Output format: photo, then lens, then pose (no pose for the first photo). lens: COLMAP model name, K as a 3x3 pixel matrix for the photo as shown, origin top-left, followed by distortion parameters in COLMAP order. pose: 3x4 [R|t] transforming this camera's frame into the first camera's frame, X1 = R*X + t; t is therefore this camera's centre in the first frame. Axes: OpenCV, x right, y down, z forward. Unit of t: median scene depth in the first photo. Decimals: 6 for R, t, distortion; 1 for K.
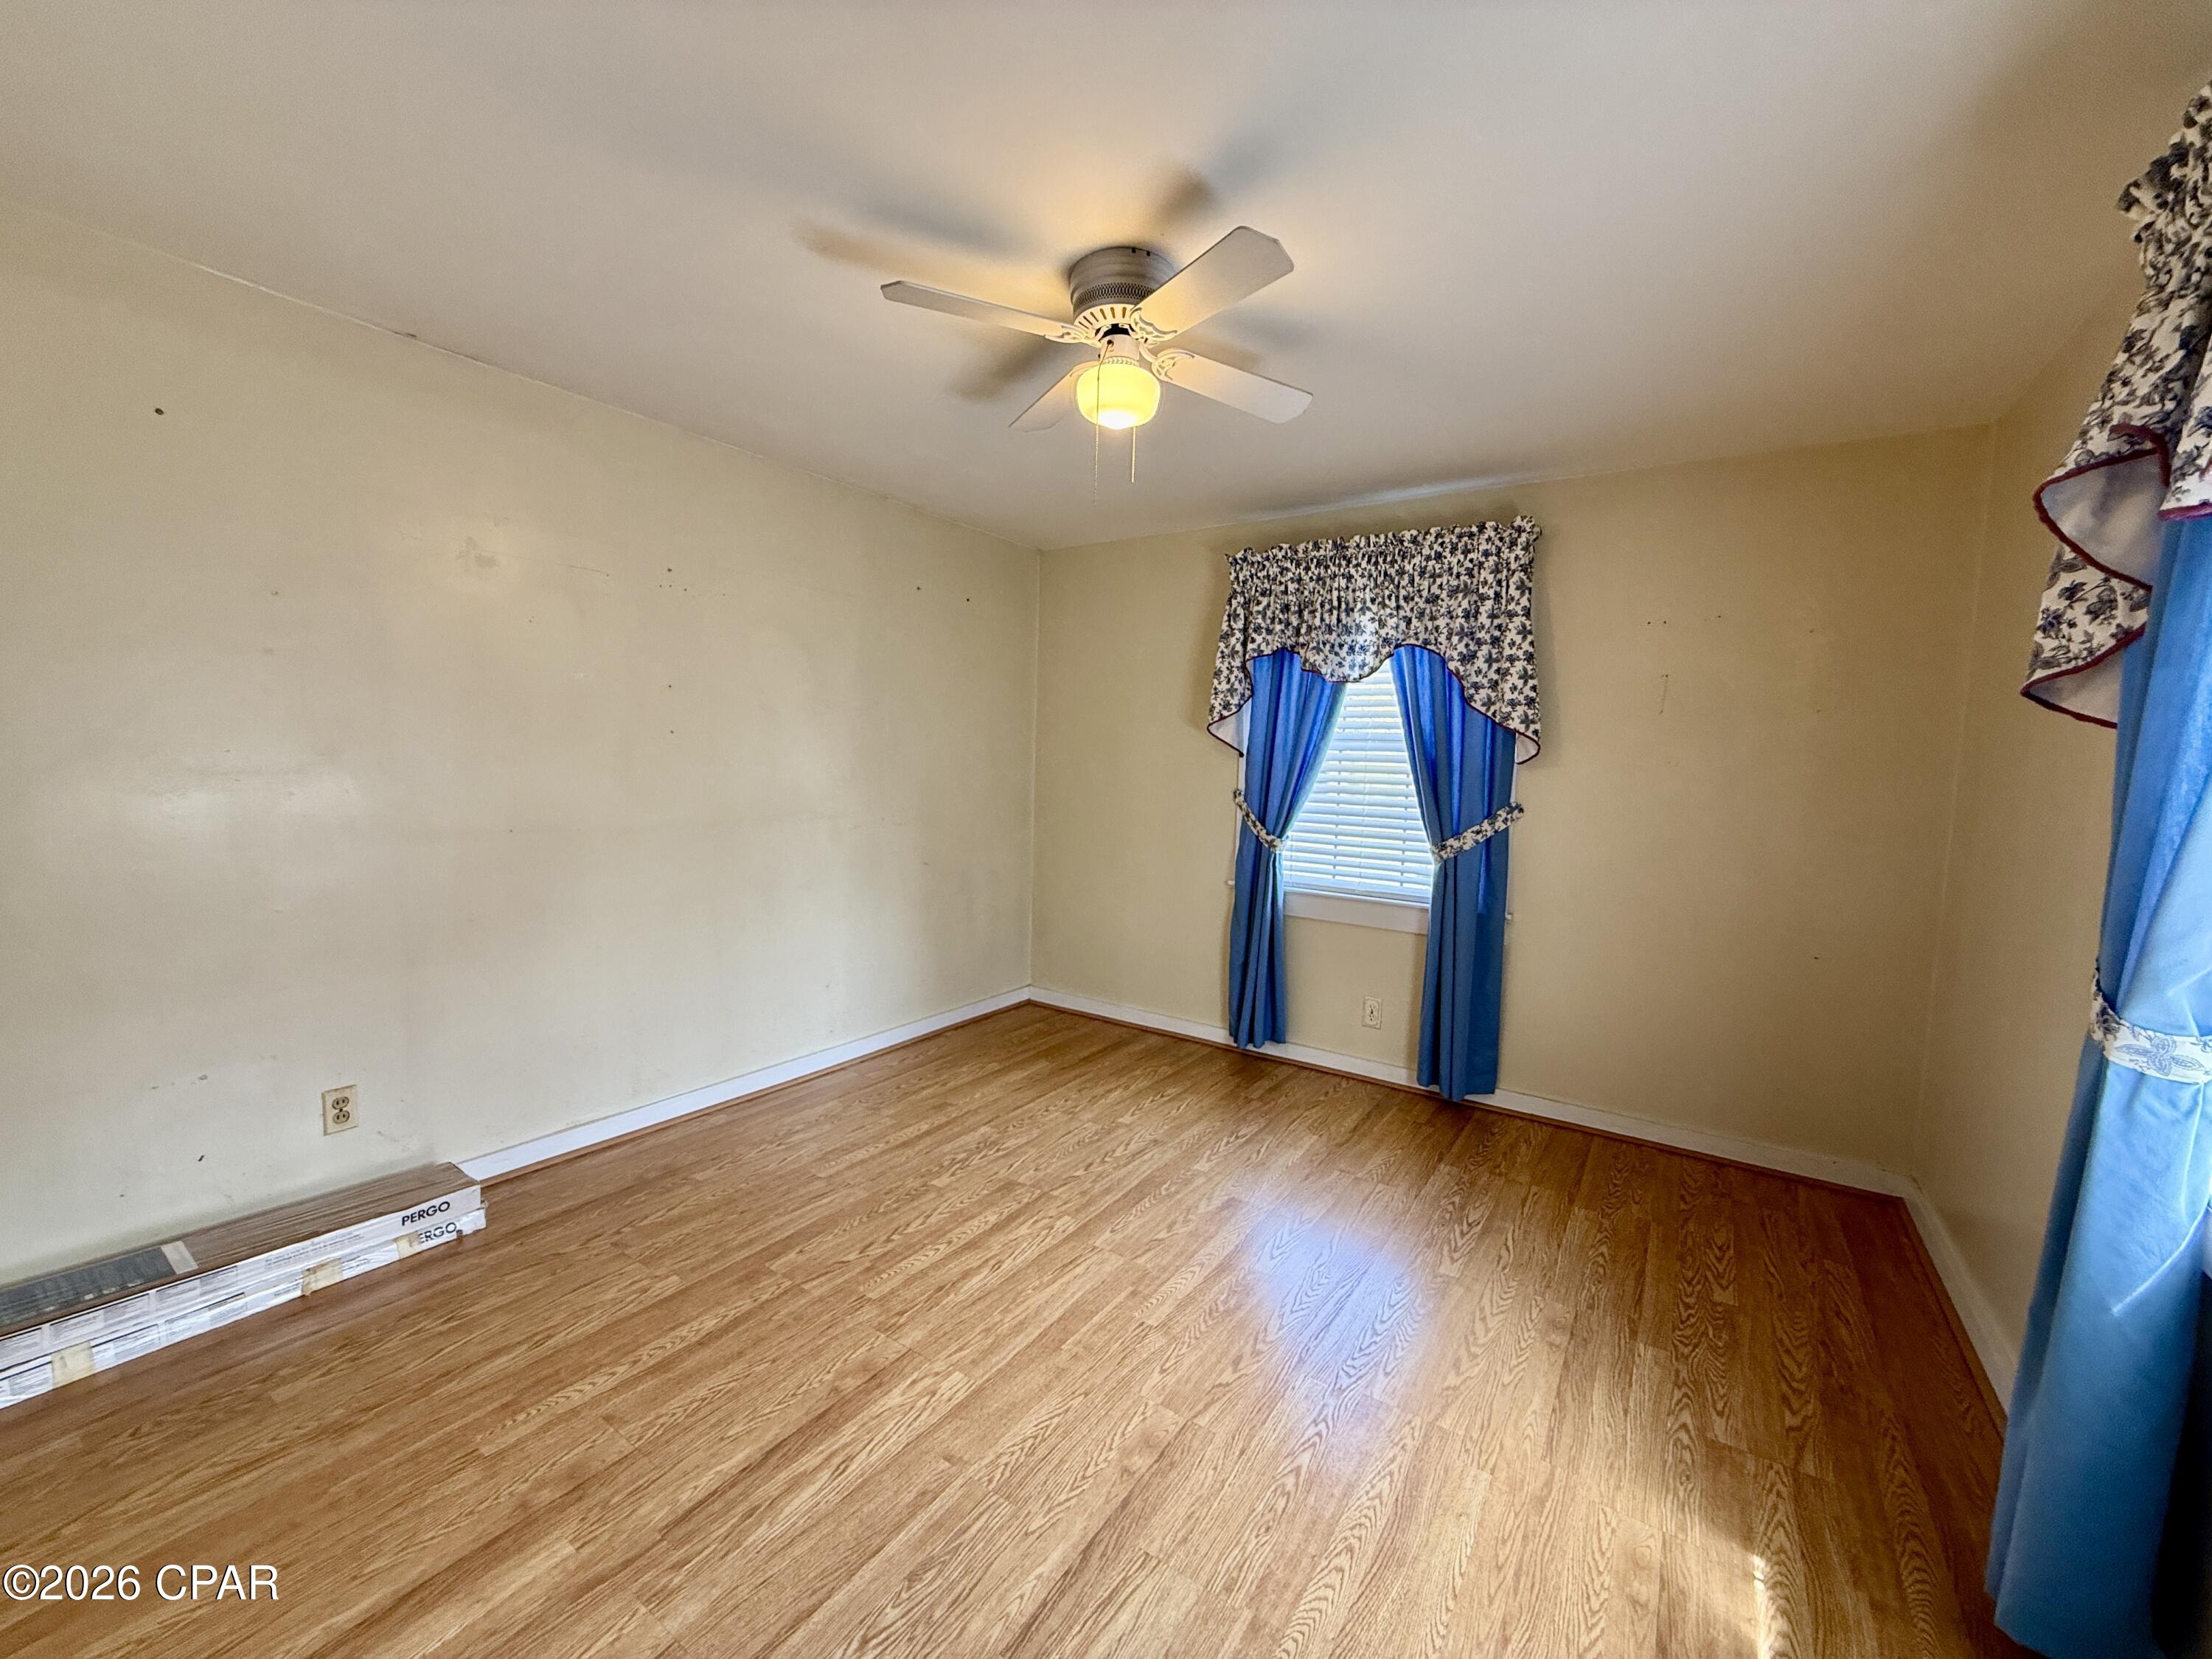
lens RADIAL K [[862.9, 0, 1099.9], [0, 862.9, 824.1], [0, 0, 1]] dist [0.000250, 0.000034]
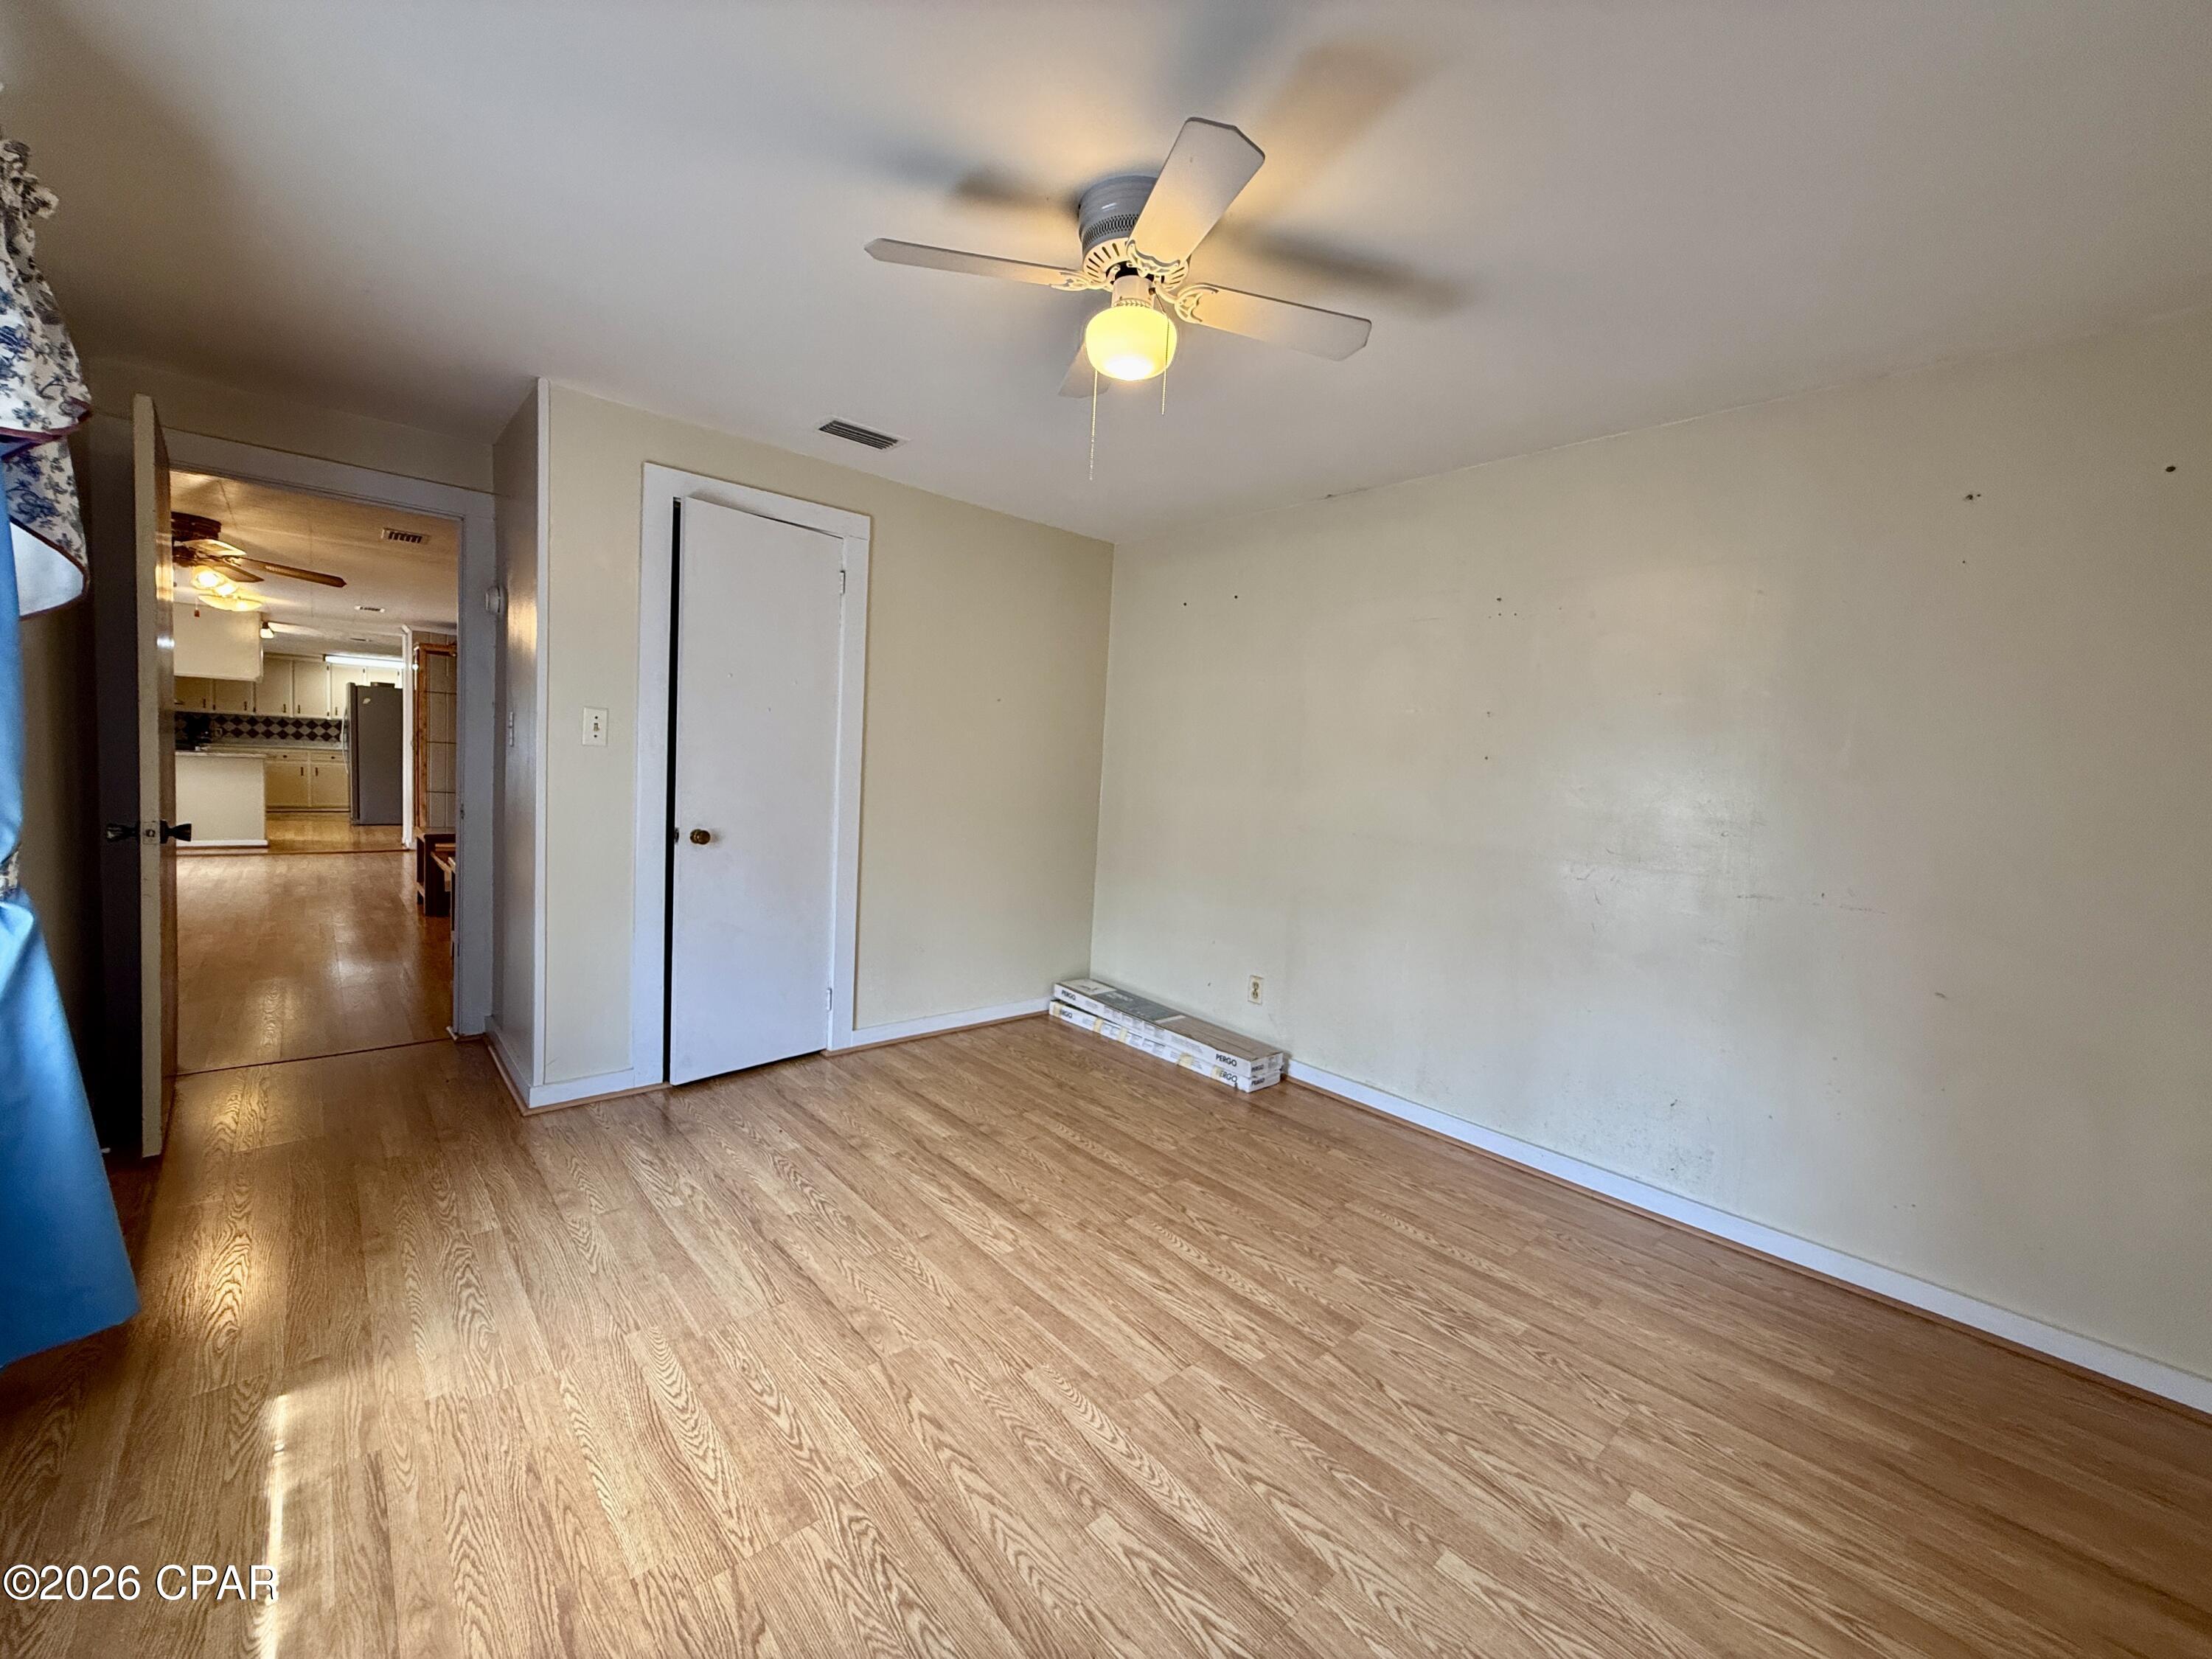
lens RADIAL K [[862.9, 0, 1099.9], [0, 862.9, 824.1], [0, 0, 1]] dist [0.000250, 0.000034]
pose [[-0.220576, 0.025617, -0.975033, 0.820135], [-0.138624, 0.988684, 0.057335, -0.034457], [0.965469, 0.147809, -0.214529, 1.087469]]
